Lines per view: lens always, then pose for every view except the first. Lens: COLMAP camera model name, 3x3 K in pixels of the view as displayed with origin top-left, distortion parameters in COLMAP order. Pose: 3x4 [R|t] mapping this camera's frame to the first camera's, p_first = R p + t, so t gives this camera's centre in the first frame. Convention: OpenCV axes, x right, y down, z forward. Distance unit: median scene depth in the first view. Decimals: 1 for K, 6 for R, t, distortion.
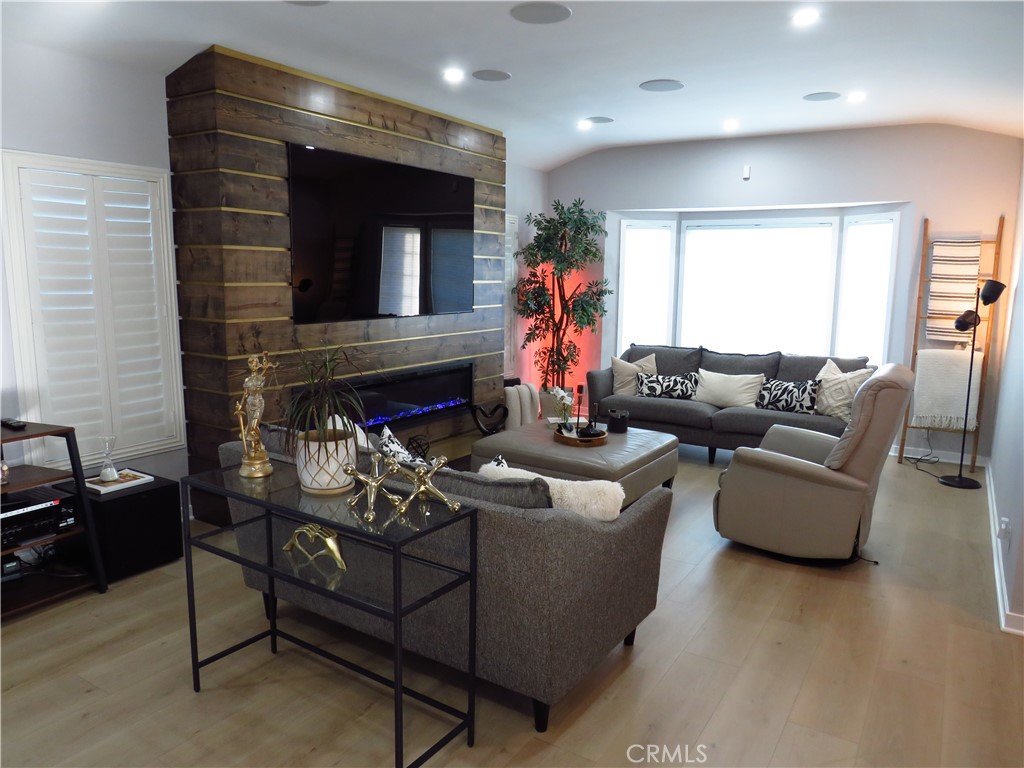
lens RADIAL K [[722.6, 0, 510.4], [0, 722.6, 383.3], [0, 0, 1]] dist [-0.032880, 0.015393]
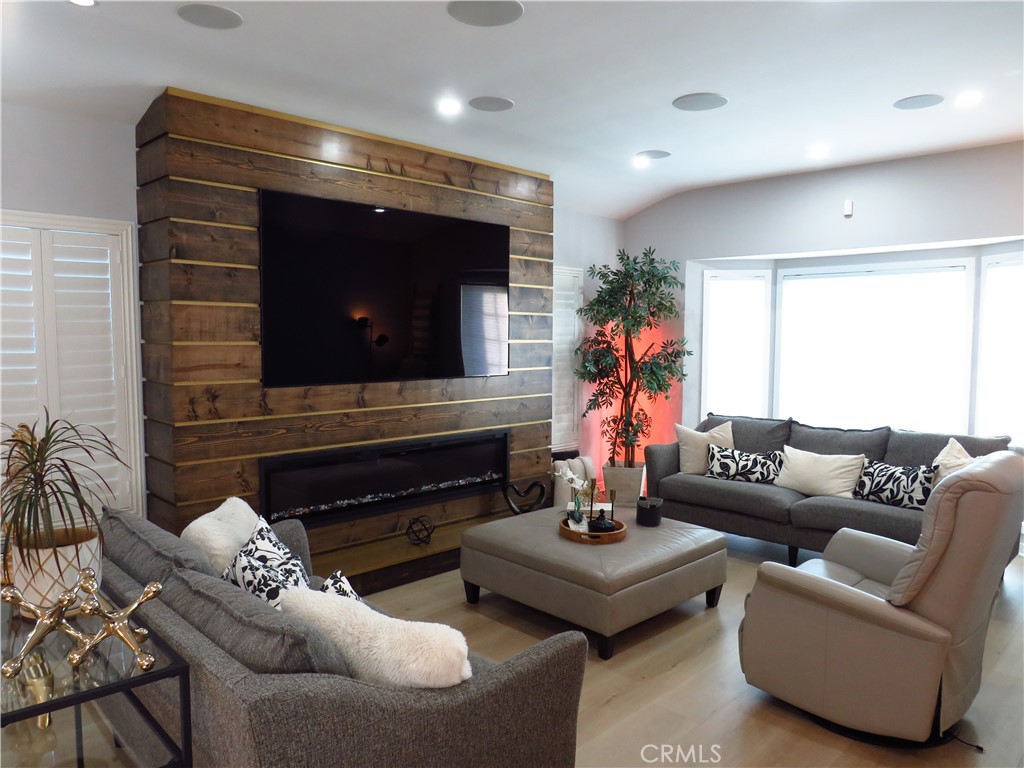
lens RADIAL K [[722.6, 0, 511.2], [0, 722.6, 384.0], [0, 0, 1]] dist [-0.032880, 0.015393]
pose [[0.975831, 0.007243, -0.218408, 0.172753], [-0.026068, 0.996172, -0.083433, -0.017501], [0.216968, 0.087110, 0.972284, 0.172933]]
